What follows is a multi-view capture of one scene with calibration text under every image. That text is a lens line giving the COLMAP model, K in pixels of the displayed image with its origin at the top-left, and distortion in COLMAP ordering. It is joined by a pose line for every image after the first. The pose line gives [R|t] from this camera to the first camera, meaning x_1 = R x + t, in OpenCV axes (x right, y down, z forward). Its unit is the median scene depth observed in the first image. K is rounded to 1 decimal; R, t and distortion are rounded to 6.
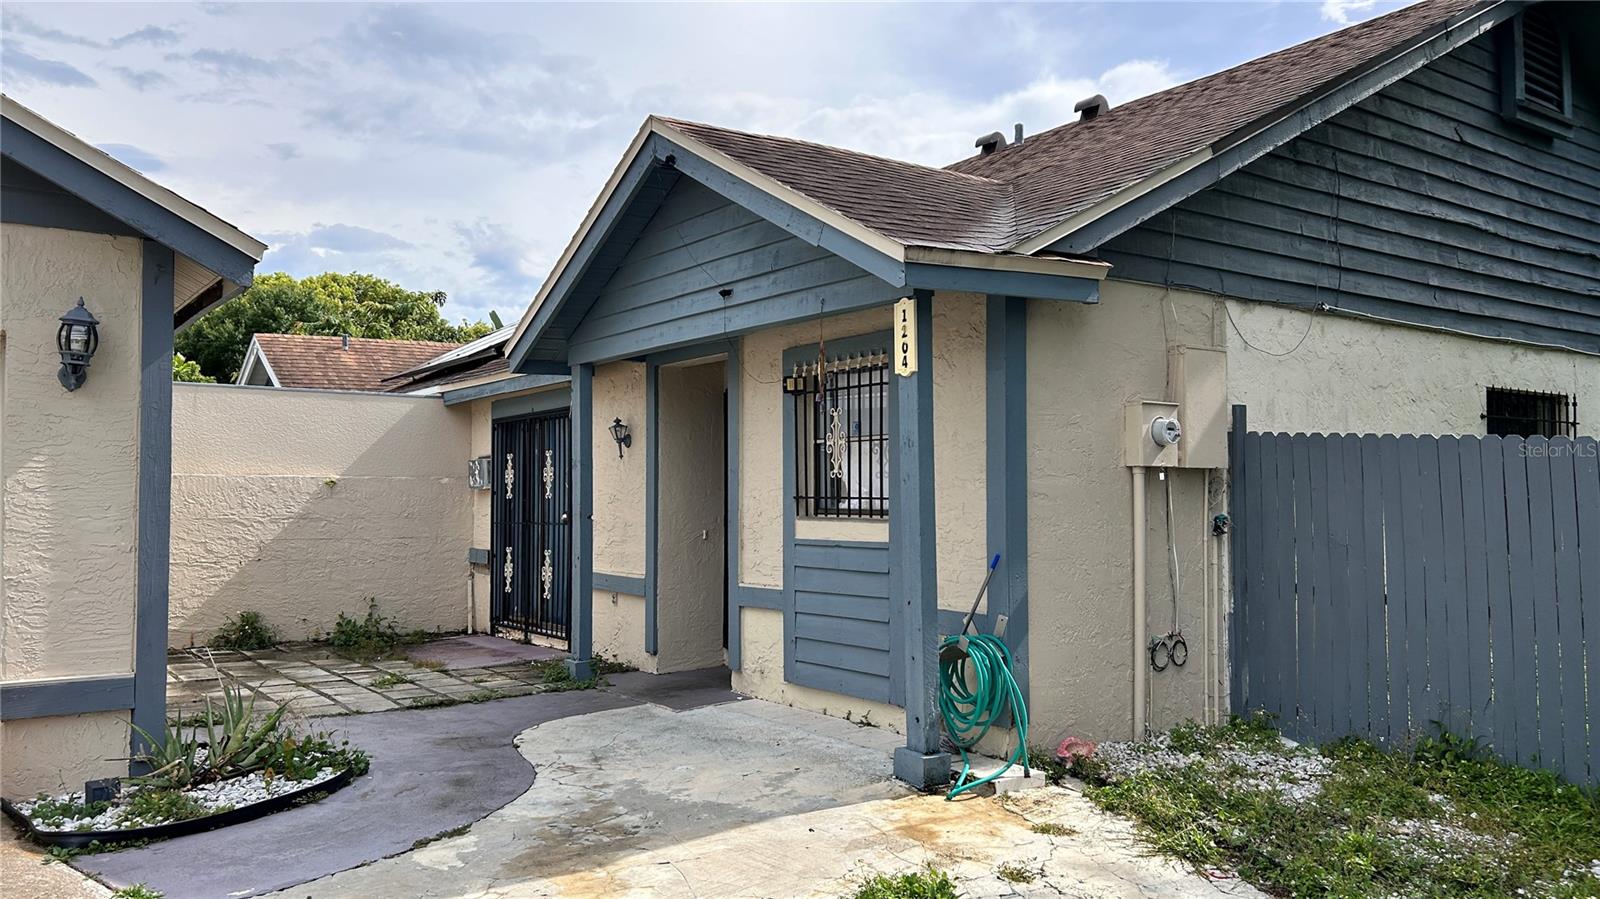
lens RADIAL K [[1202.6, 0, 806.6], [0, 1202.6, 462.7], [0, 0, 1]] dist [0.058052, -0.057940]
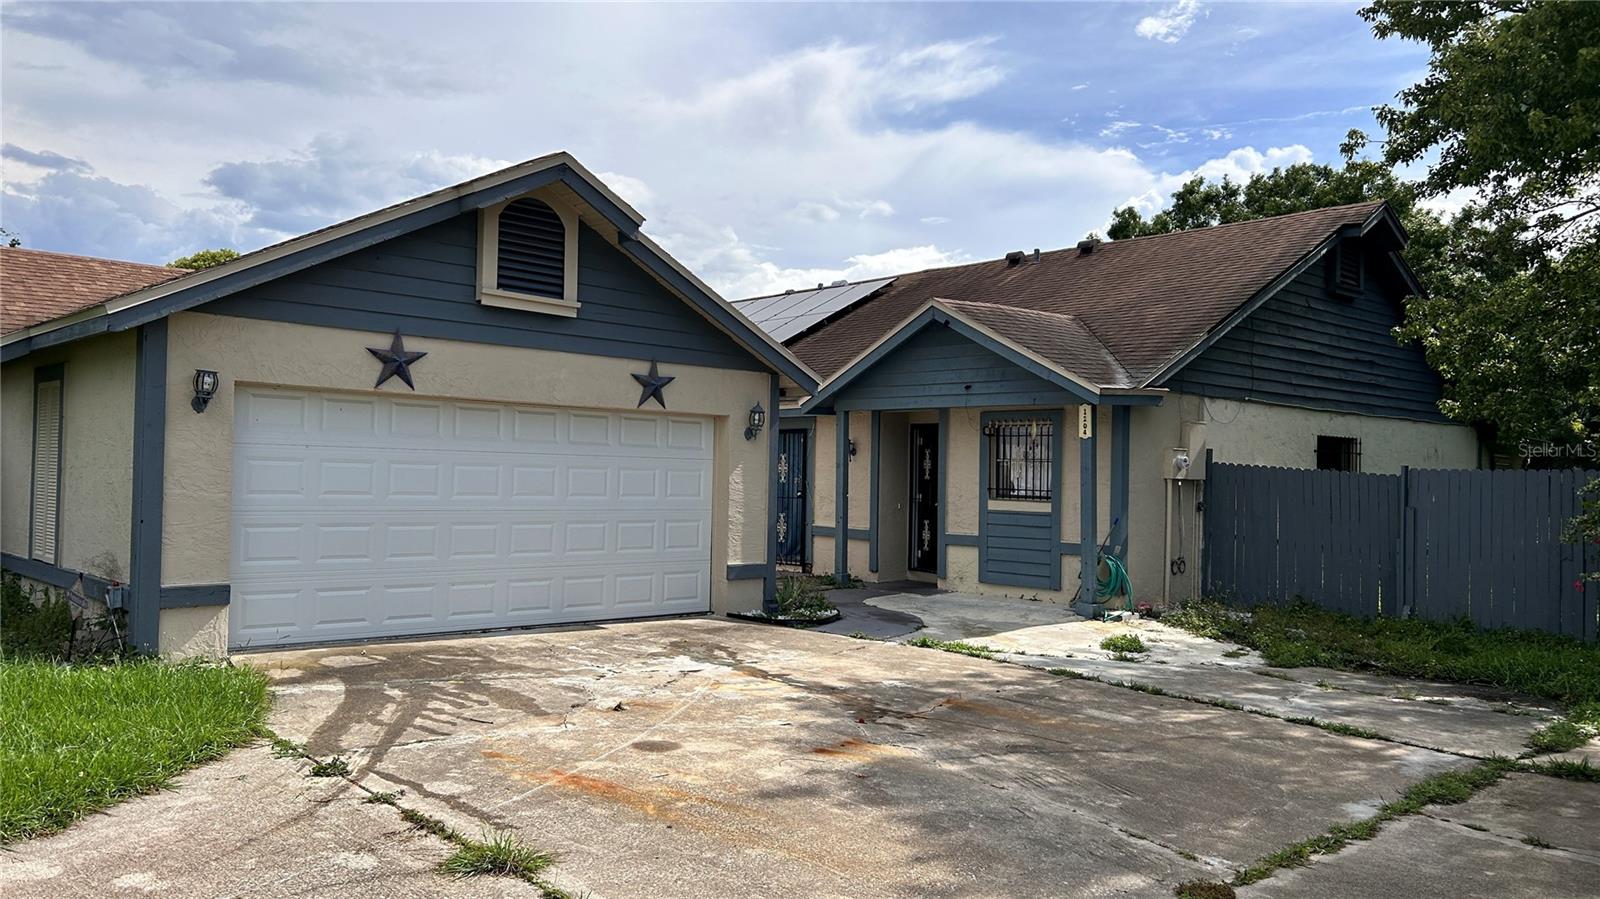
lens RADIAL K [[1202.6, 0, 788.0], [0, 1202.6, 455.5], [0, 0, 1]] dist [0.058052, -0.057940]
pose [[0.992063, 0.022170, 0.123772, -0.636649], [-0.024325, 0.999577, 0.015921, -0.053402], [-0.123367, -0.018806, 0.992183, -1.001527]]
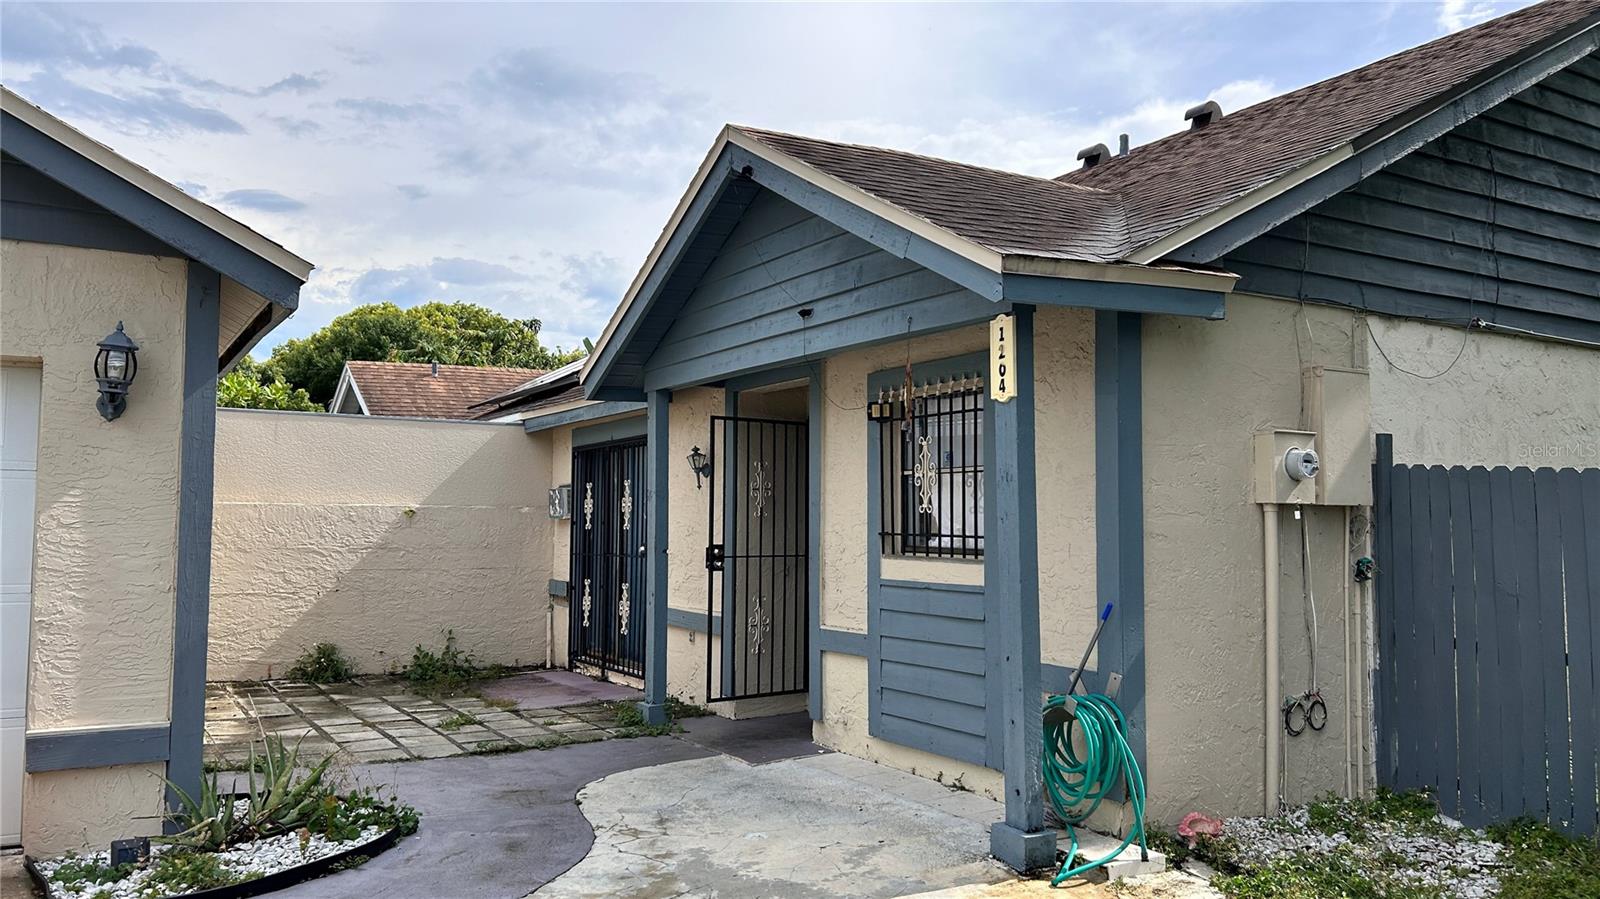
lens RADIAL K [[1202.6, 0, 802.2], [0, 1202.6, 459.1], [0, 0, 1]] dist [0.058052, -0.057940]
pose [[0.996708, 0.001582, -0.081062, 0.005344], [-0.003527, 0.999709, -0.023857, -0.006753], [0.081001, 0.024065, 0.996423, 0.084010]]
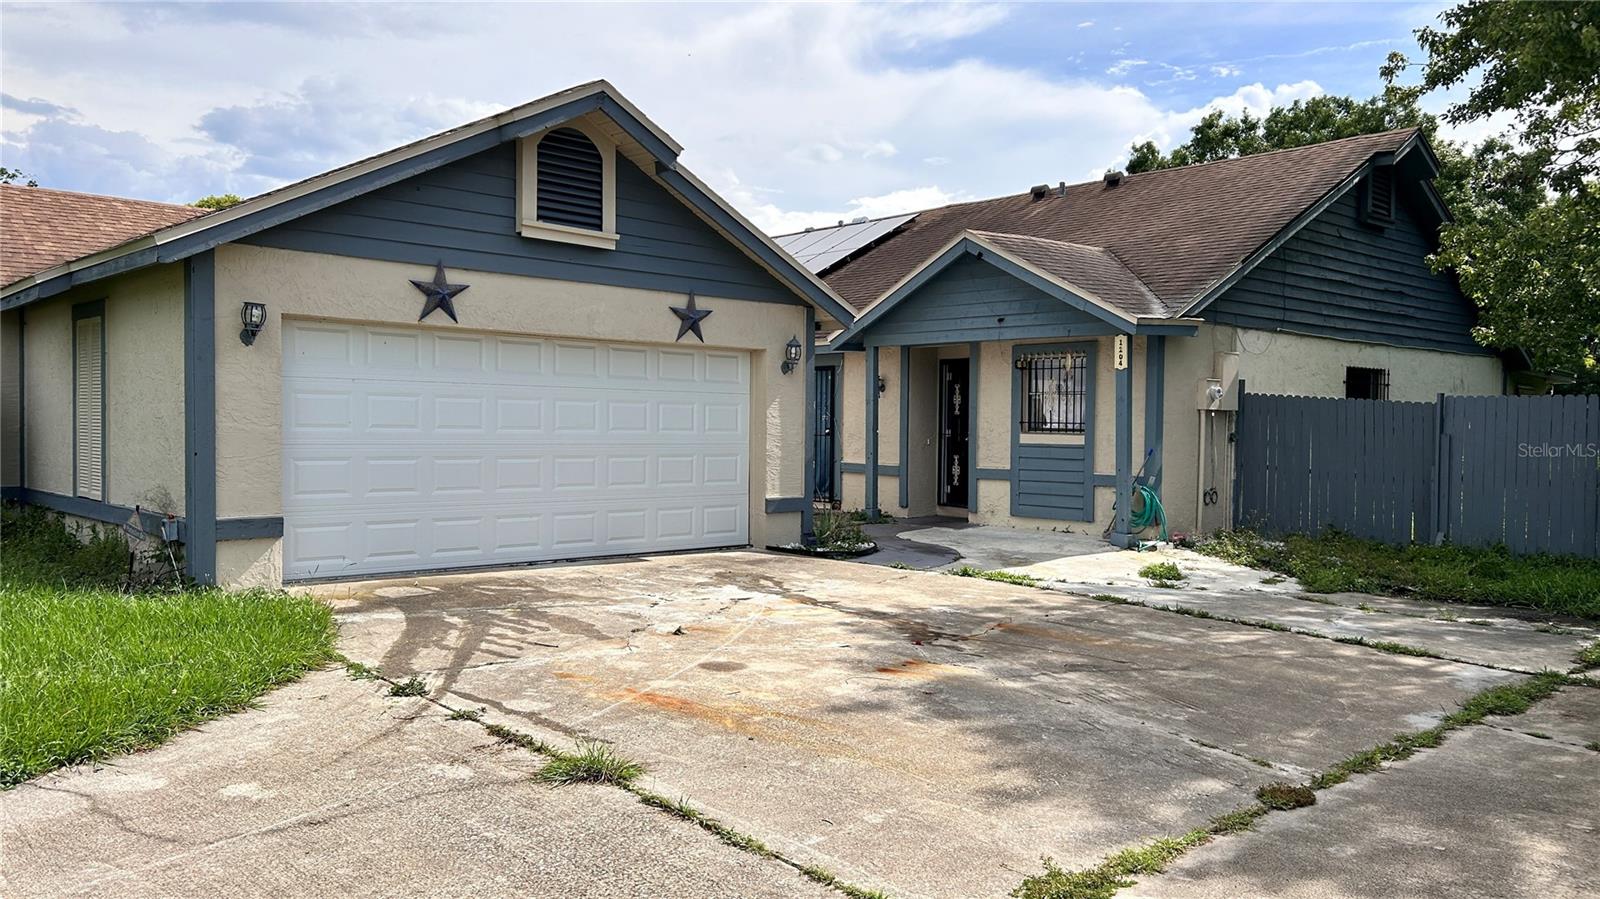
lens RADIAL K [[1202.6, 0, 795.1], [0, 1202.6, 457.3], [0, 0, 1]] dist [0.058052, -0.057940]
pose [[0.992082, 0.007226, 0.125381, -0.682912], [-0.015143, 0.997942, 0.062307, -0.033848], [-0.124673, -0.063713, 0.990150, -0.998118]]
